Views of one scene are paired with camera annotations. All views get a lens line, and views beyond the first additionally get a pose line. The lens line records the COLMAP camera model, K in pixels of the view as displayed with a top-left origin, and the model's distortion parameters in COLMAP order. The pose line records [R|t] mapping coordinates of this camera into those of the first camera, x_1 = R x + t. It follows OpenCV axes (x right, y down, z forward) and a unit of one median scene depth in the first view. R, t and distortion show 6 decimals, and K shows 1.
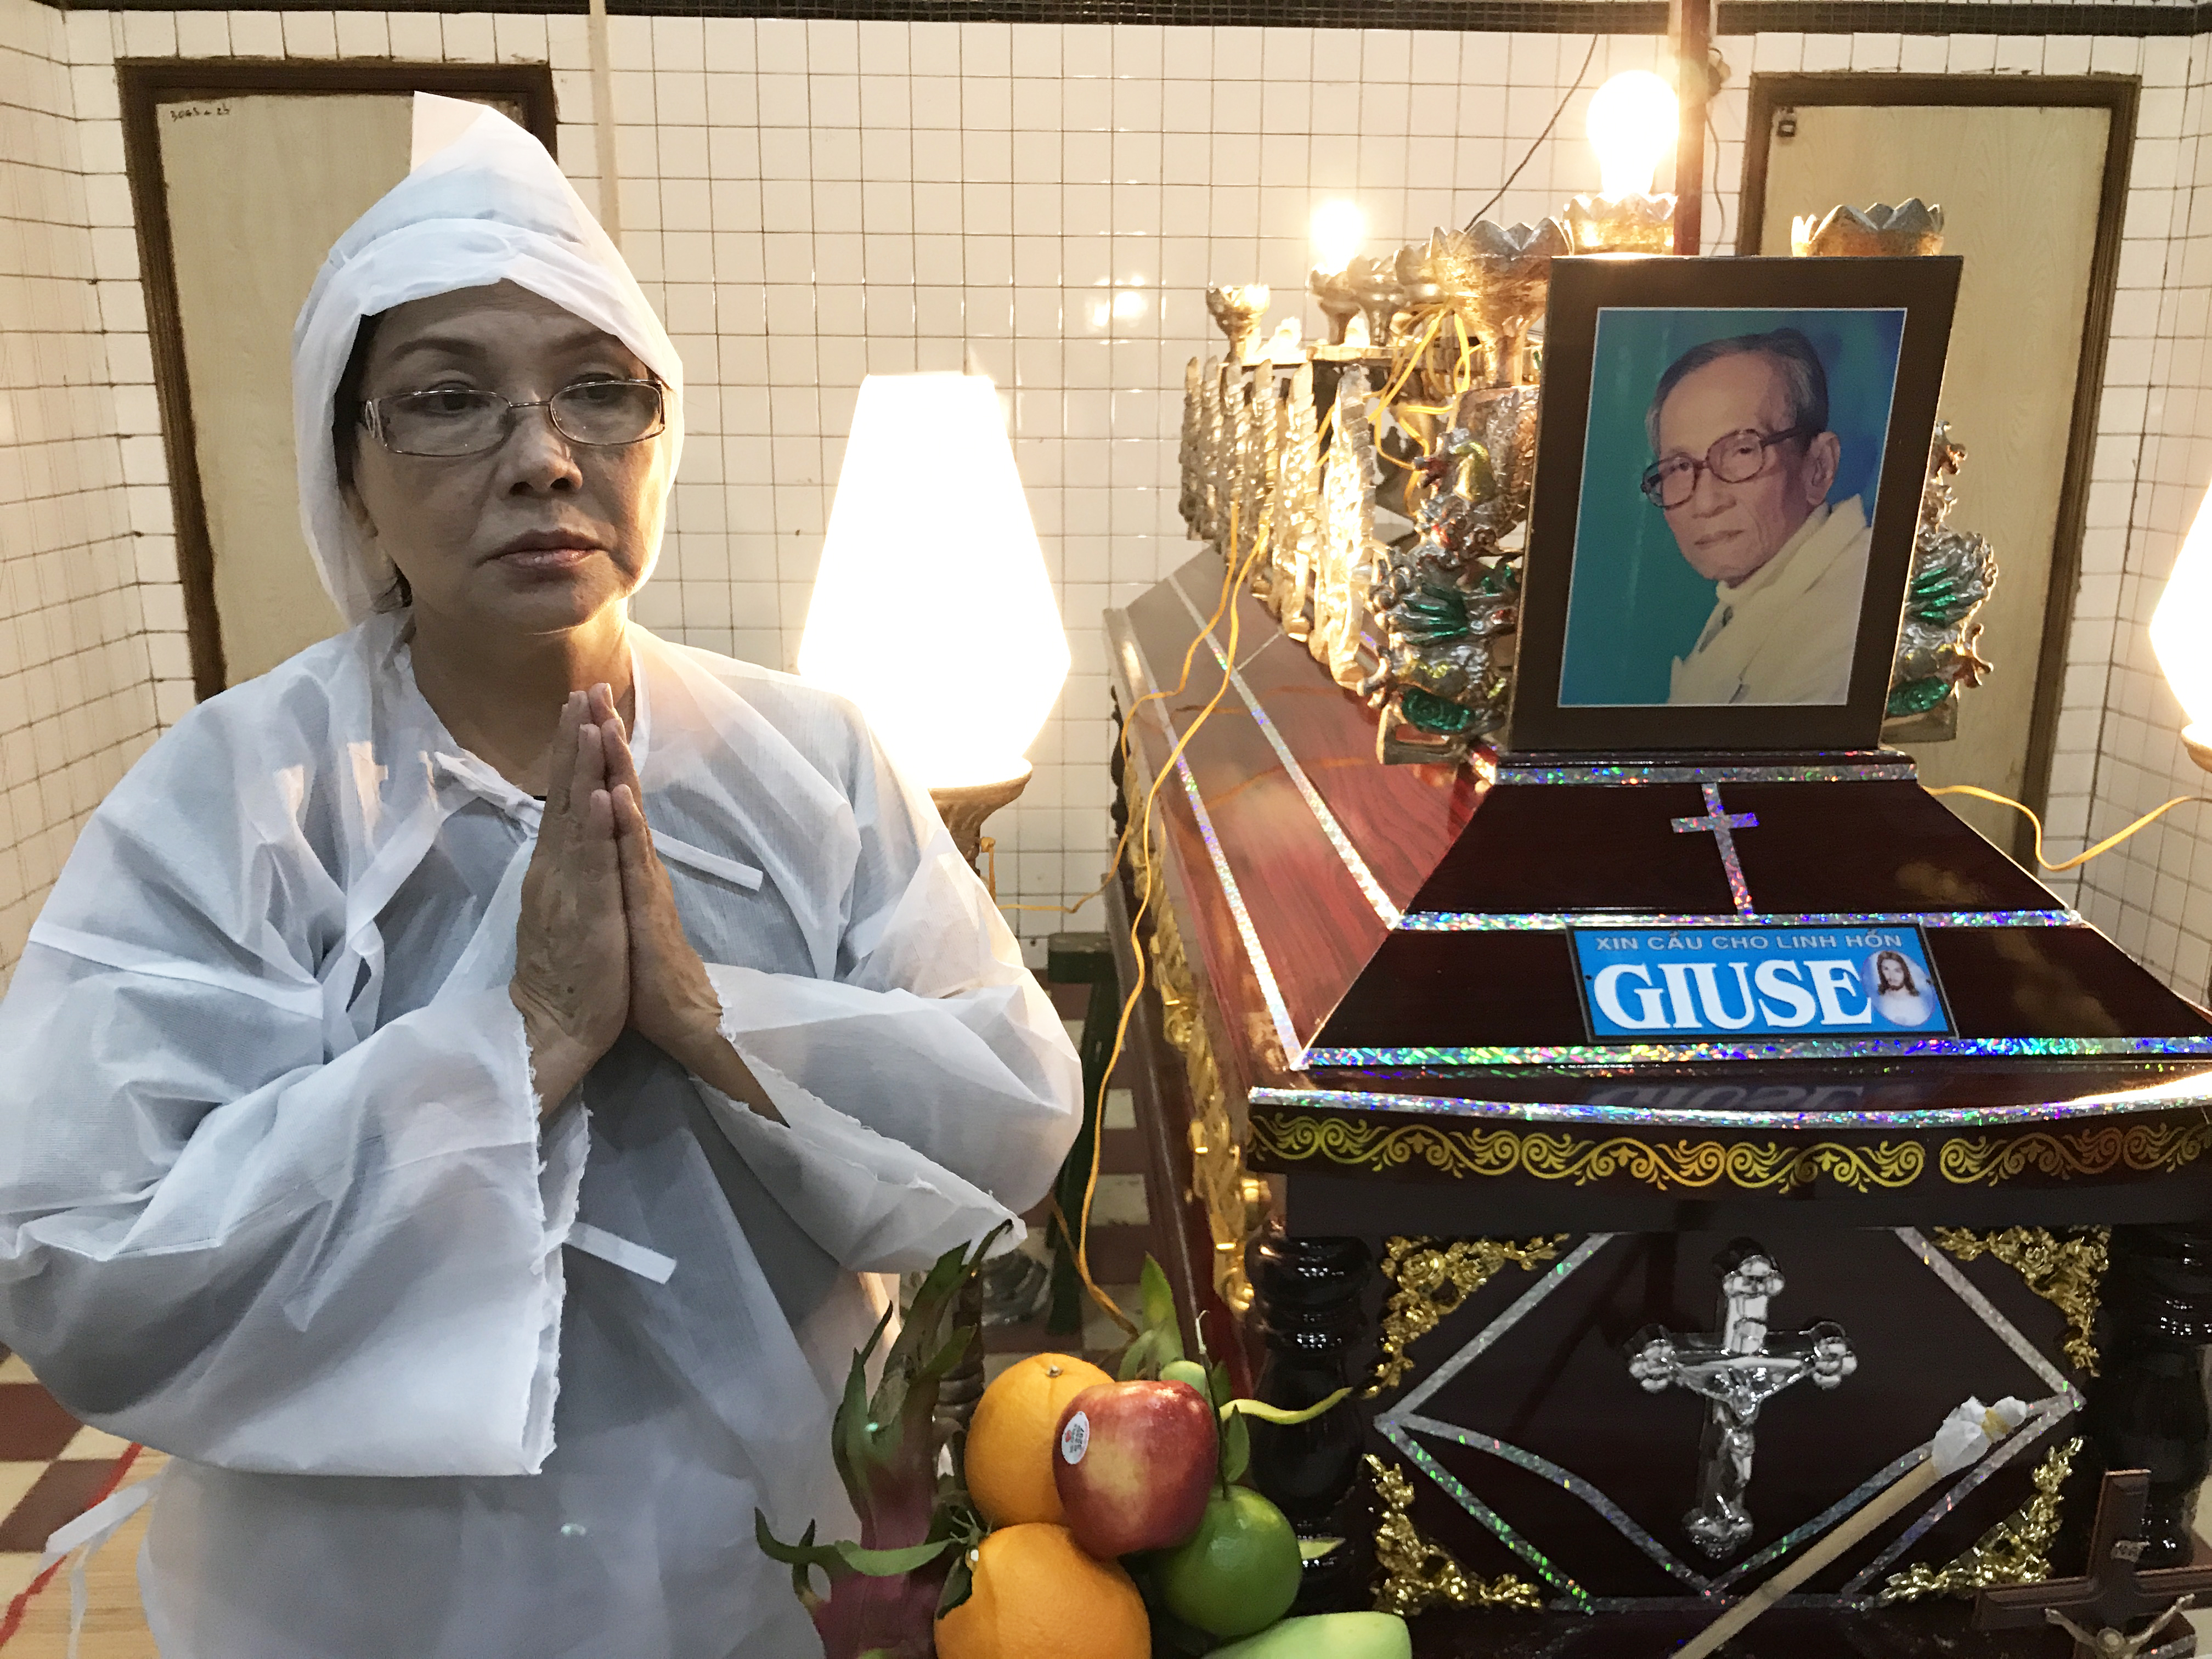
lens RADIAL K [[1826.5, 0, 1110.6], [0, 1826.5, 824.2], [0, 0, 1]] dist [0.007325, -0.007357]
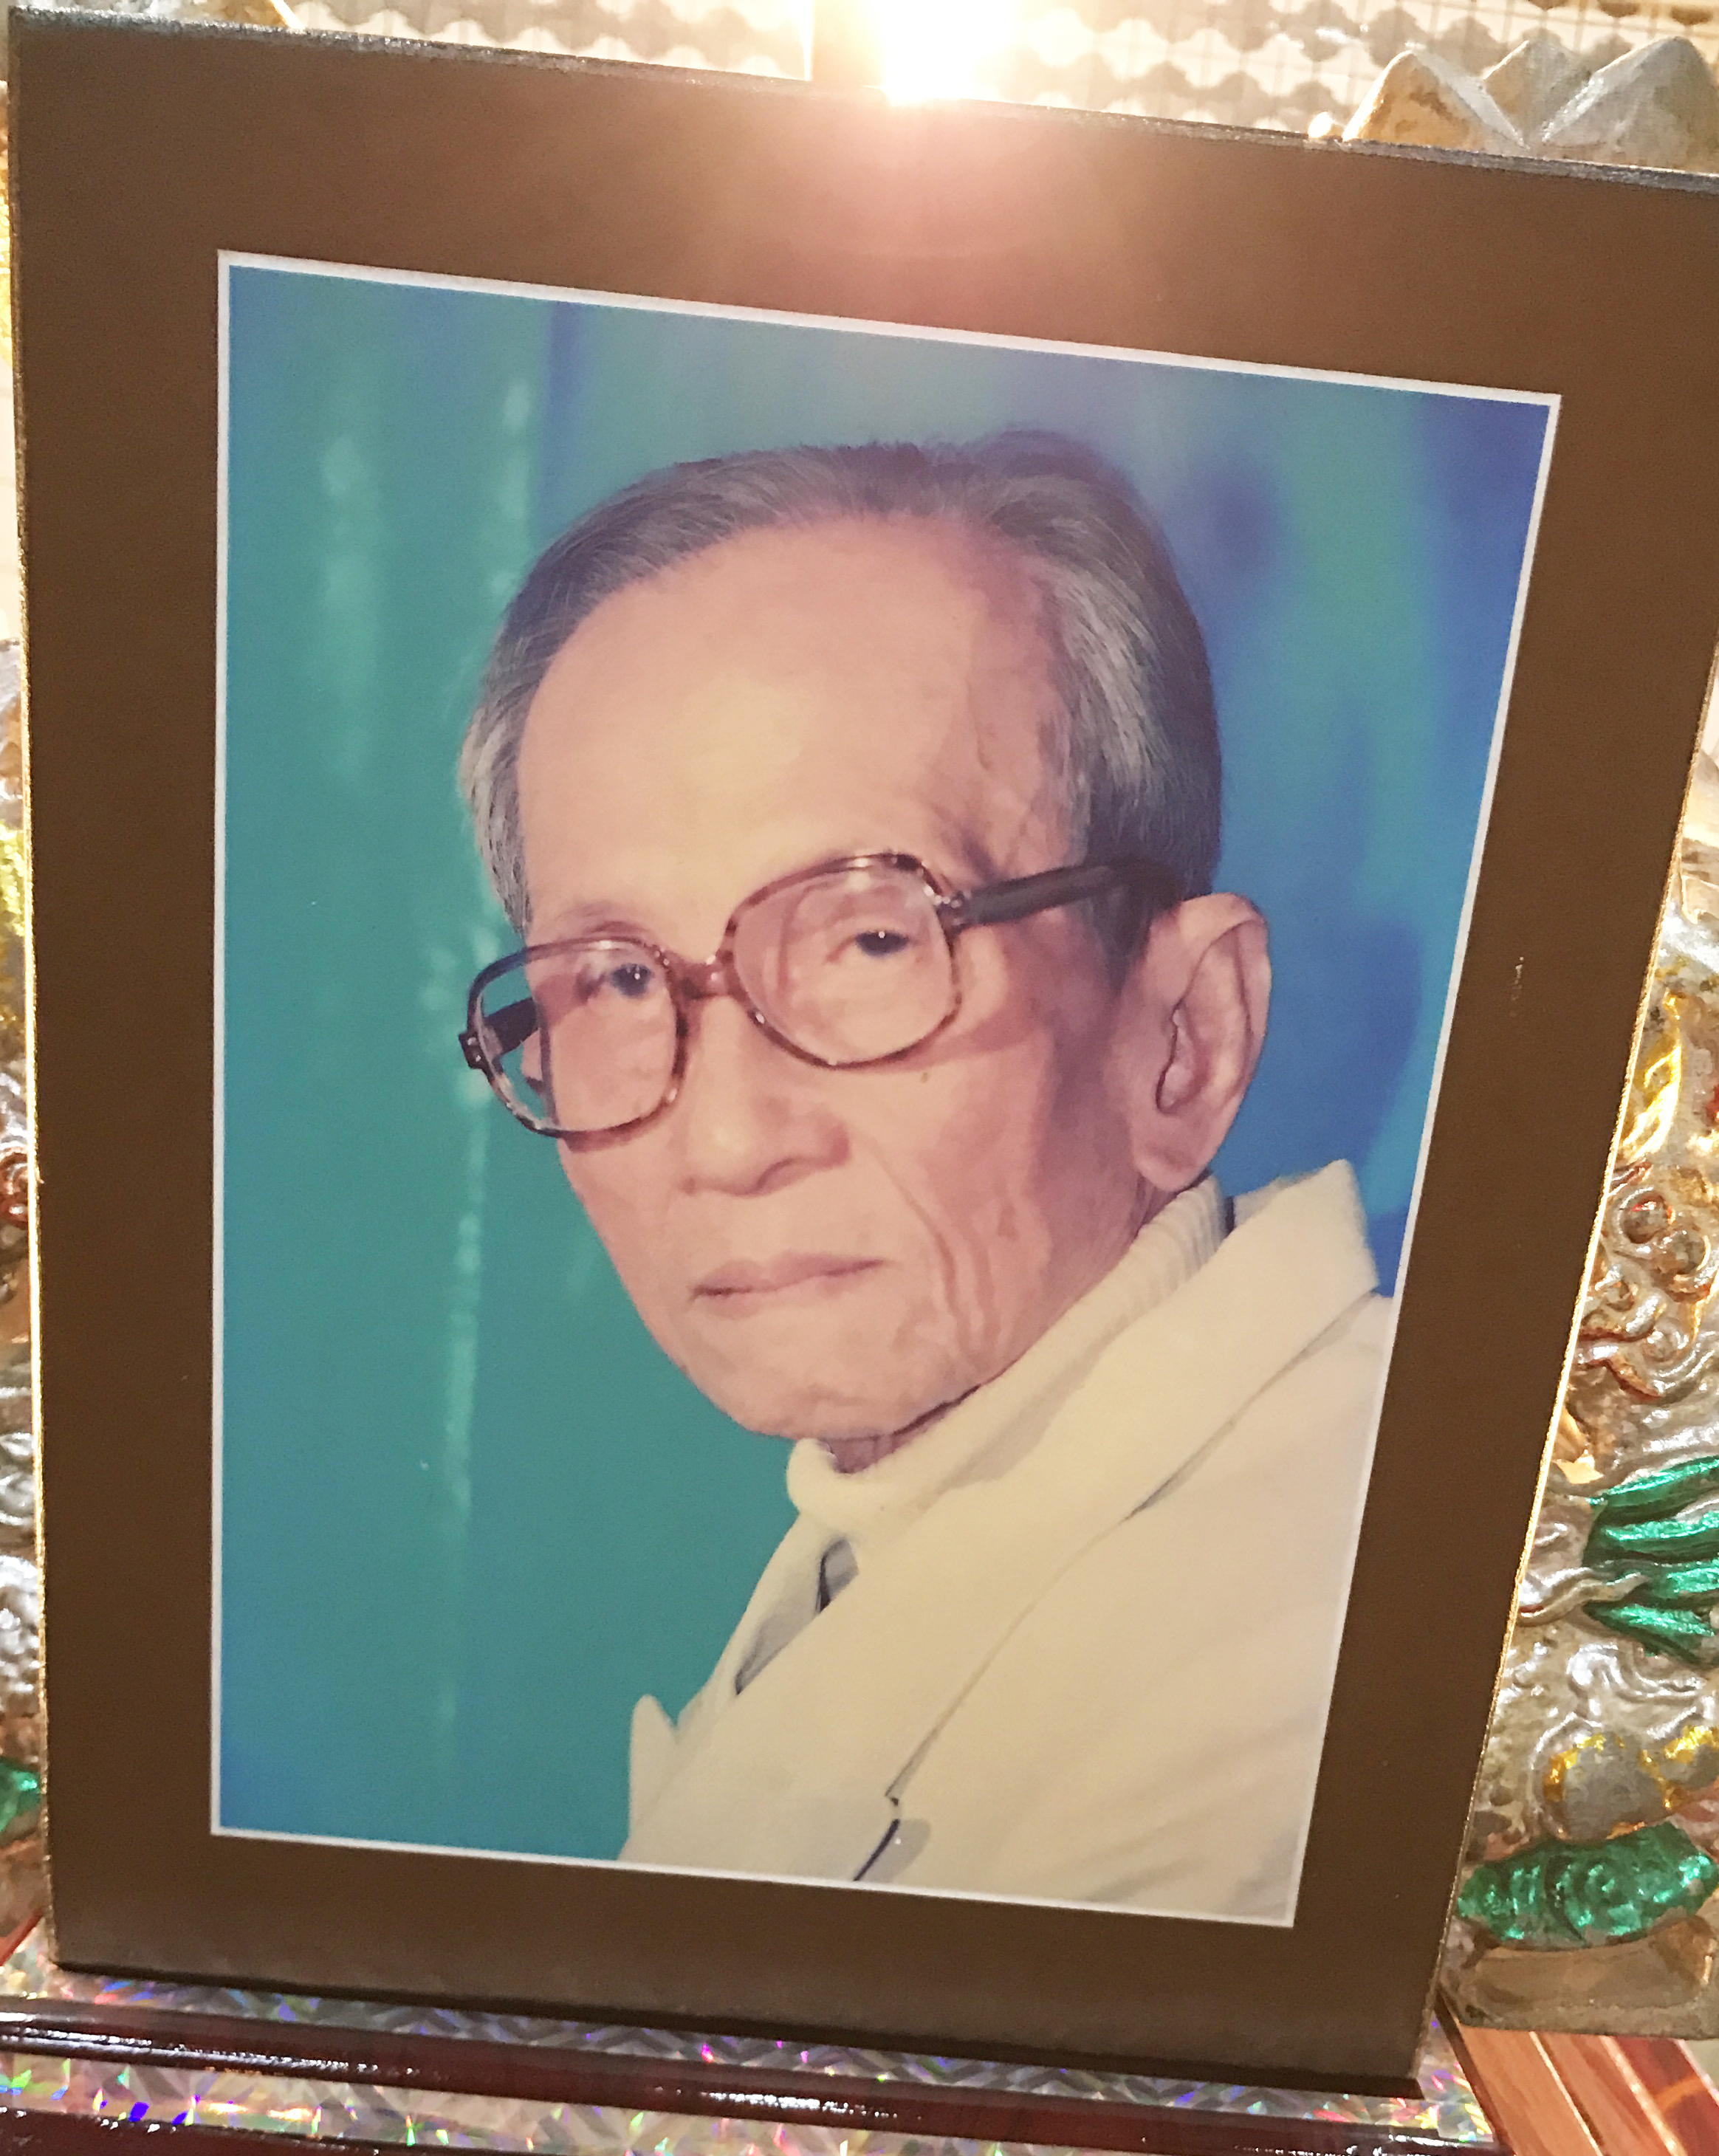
lens RADIAL K [[2404.5, 0, 869.0], [0, 2404.5, 1440.4], [0, 0, 1]] dist [0.019089, 0.000000]
pose [[0.994388, 0.102926, -0.024454, 0.357980], [-0.103481, 0.994374, -0.022647, -0.128957], [0.021986, 0.025050, 0.999444, 0.672378]]
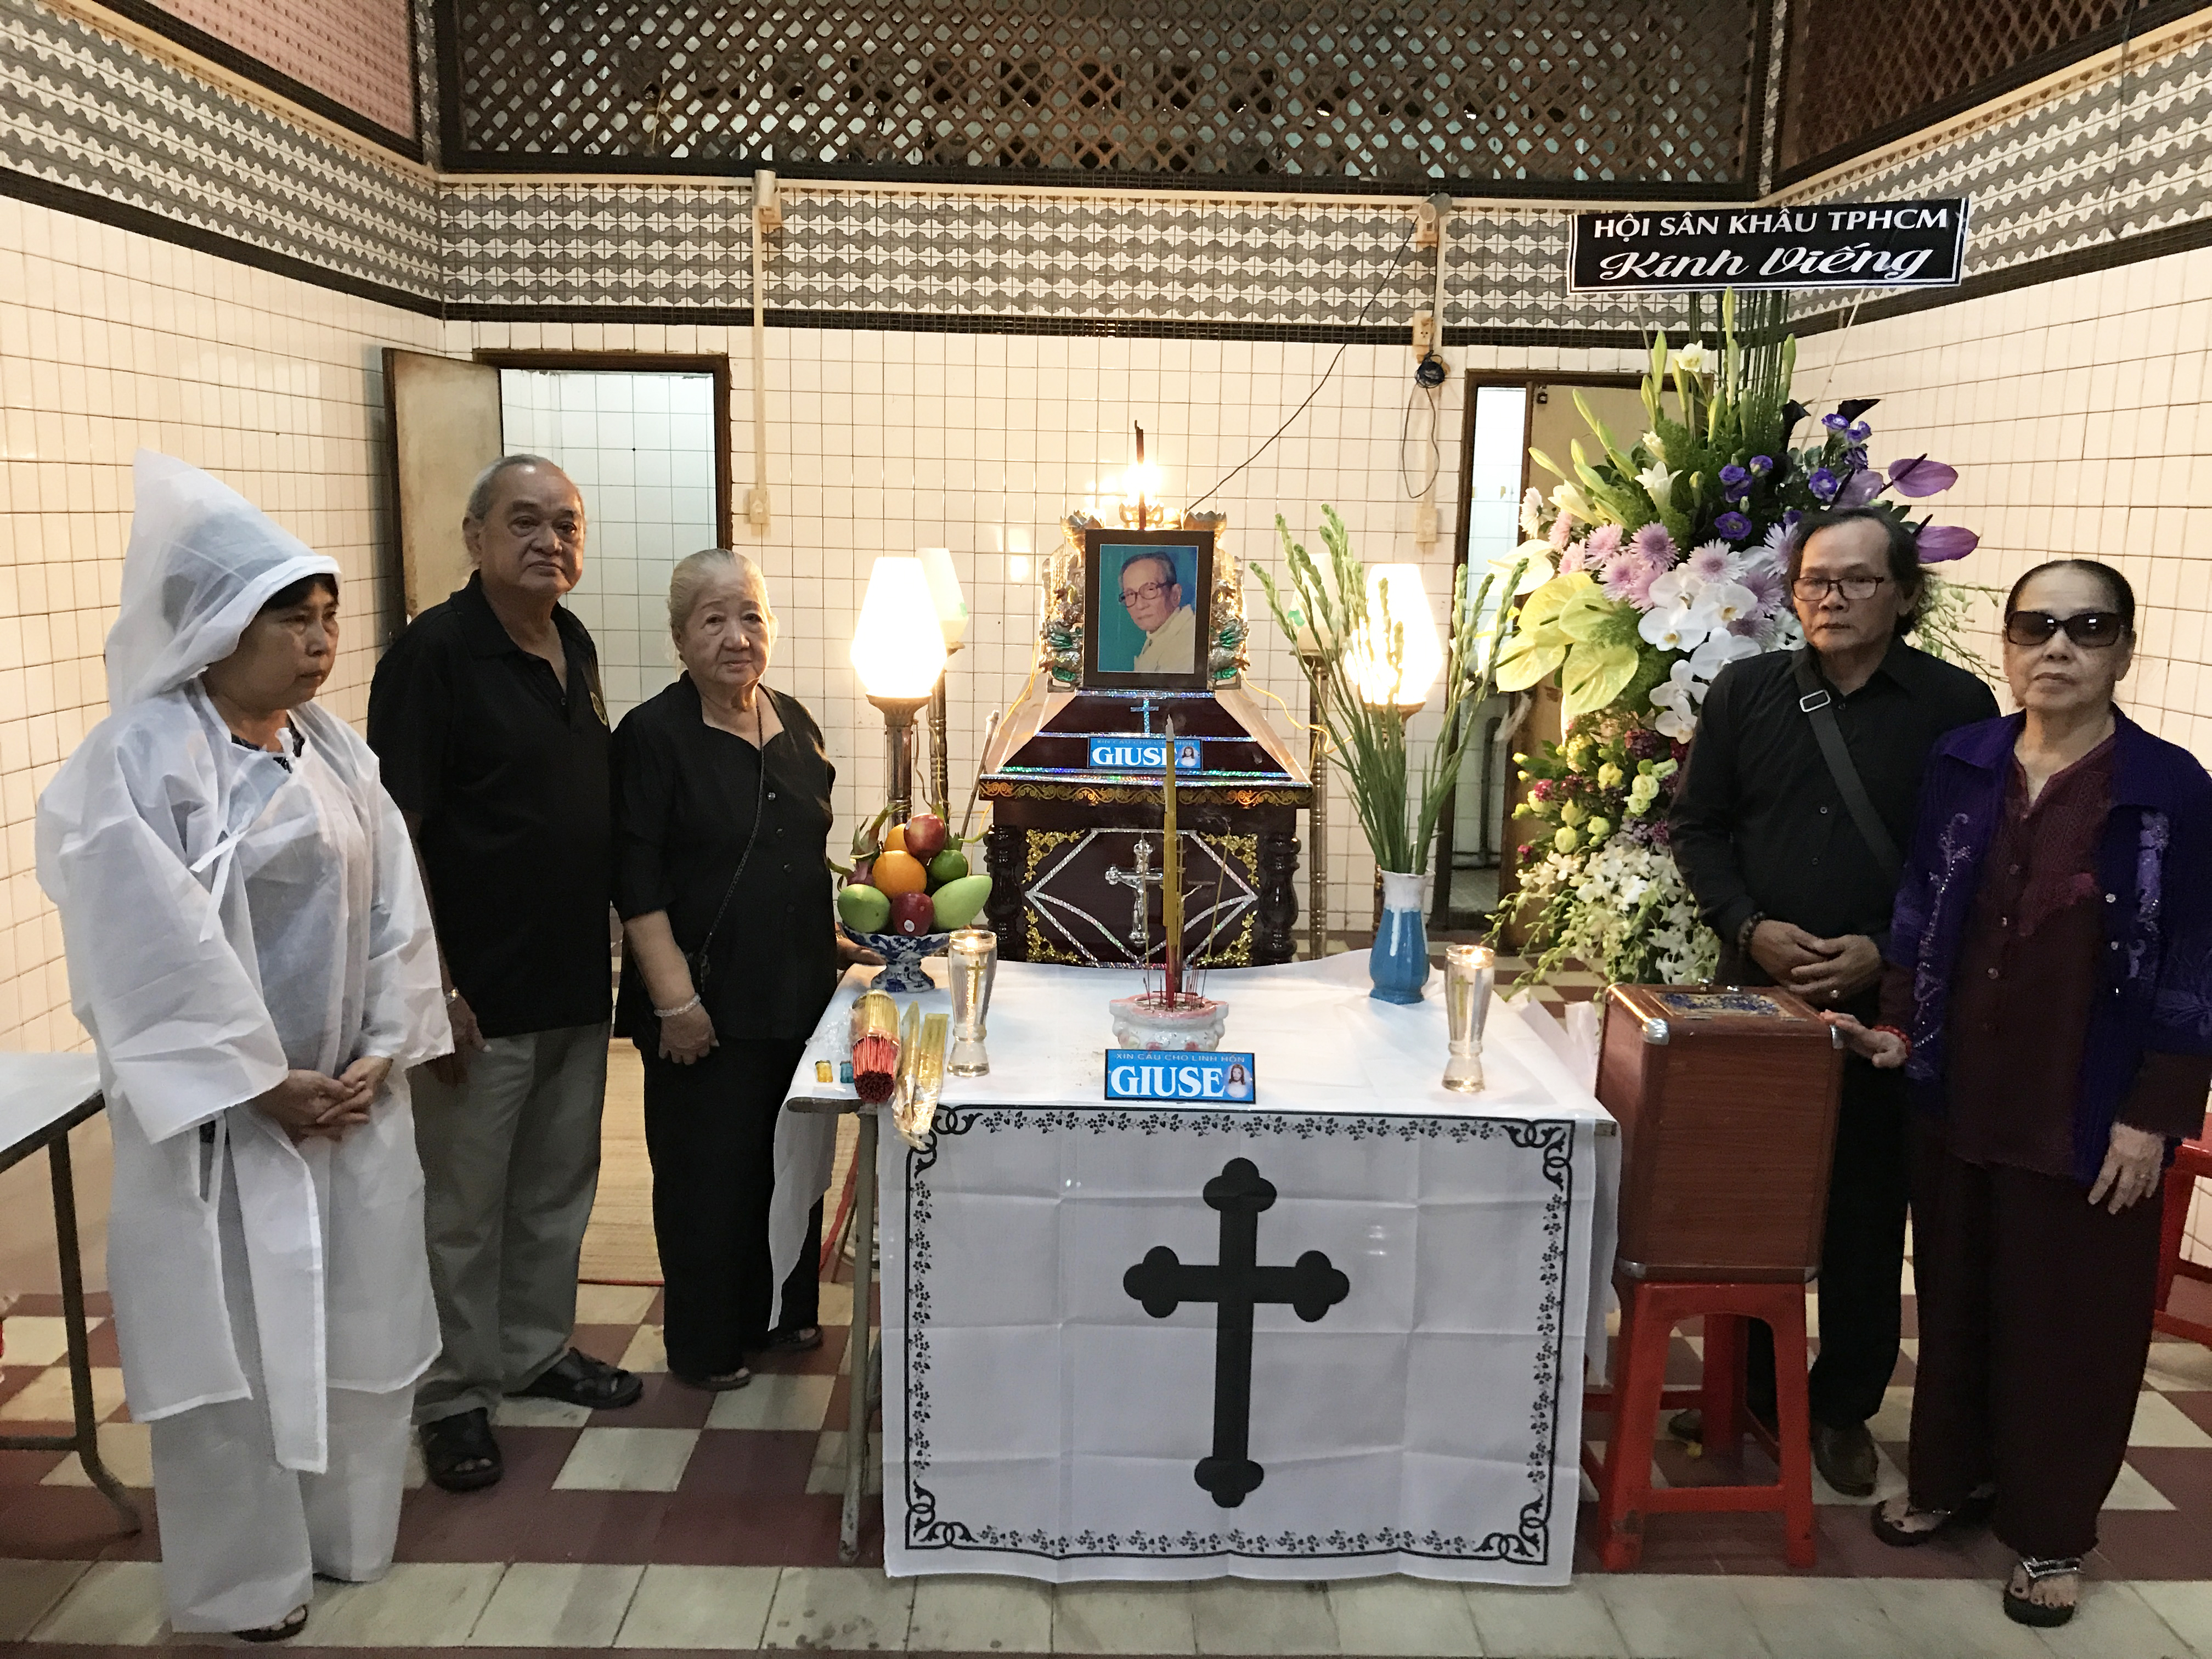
lens RADIAL K [[1826.5, 0, 1107.0], [0, 1826.5, 851.6], [0, 0, 1]] dist [0.007325, -0.007357]
pose [[0.998677, 0.027143, -0.043669, 0.418268], [-0.029924, 0.997480, -0.064324, 0.450784], [0.041813, 0.065546, 0.996973, -2.110663]]
